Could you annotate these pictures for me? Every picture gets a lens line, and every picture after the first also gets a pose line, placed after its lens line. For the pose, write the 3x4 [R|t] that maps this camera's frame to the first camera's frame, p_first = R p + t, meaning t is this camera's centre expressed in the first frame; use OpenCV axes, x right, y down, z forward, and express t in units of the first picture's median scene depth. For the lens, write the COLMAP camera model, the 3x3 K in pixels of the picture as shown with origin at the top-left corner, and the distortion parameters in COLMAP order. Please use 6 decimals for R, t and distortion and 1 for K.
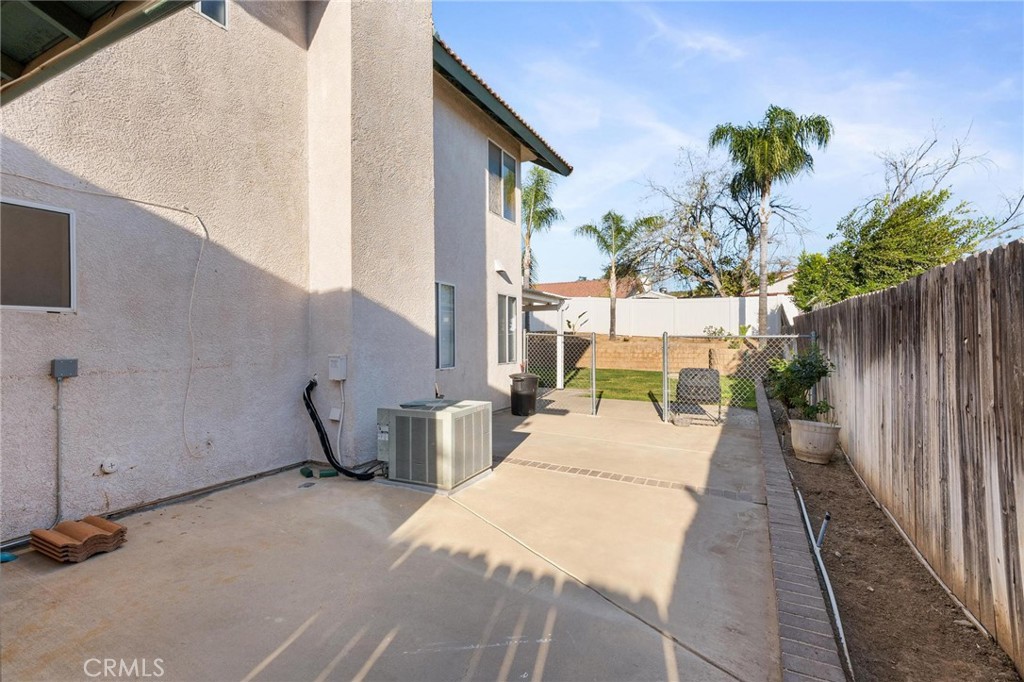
lens RADIAL K [[465.2, 0, 509.8], [0, 465.2, 334.1], [0, 0, 1]] dist [-0.000770, -0.000201]
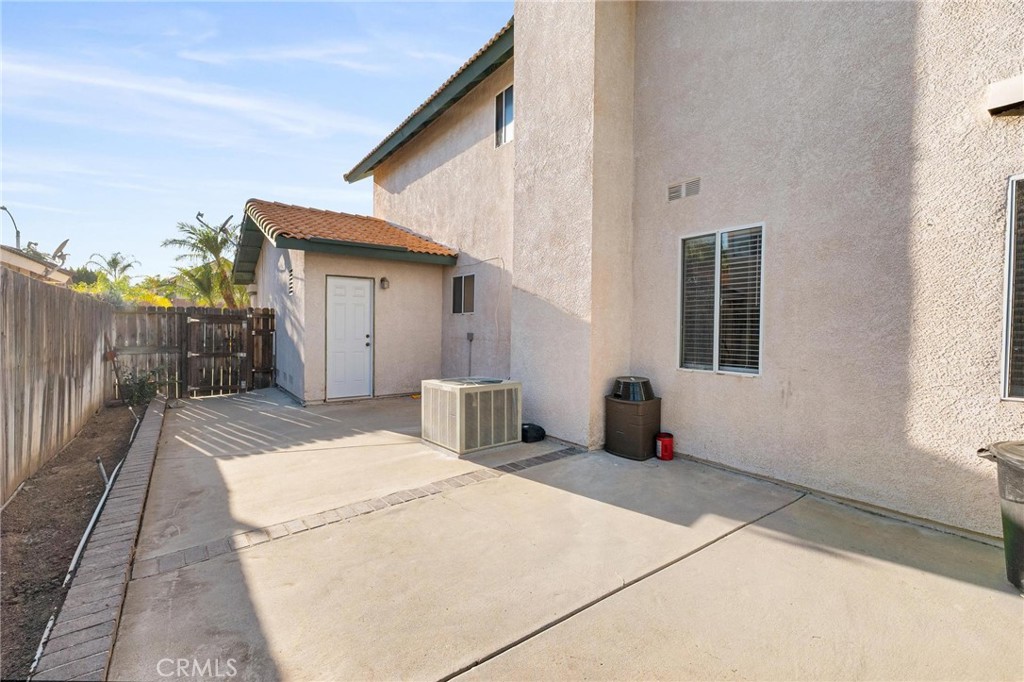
lens RADIAL K [[456.2, 0, 510.7], [0, 456.2, 334.9], [0, 0, 1]] dist [0.002768, 0.000738]
pose [[-0.453140, 0.013242, -0.891341, 1.005161], [0.006475, 0.999912, 0.011564, 0.032232], [0.891416, -0.000531, -0.453186, 2.015564]]
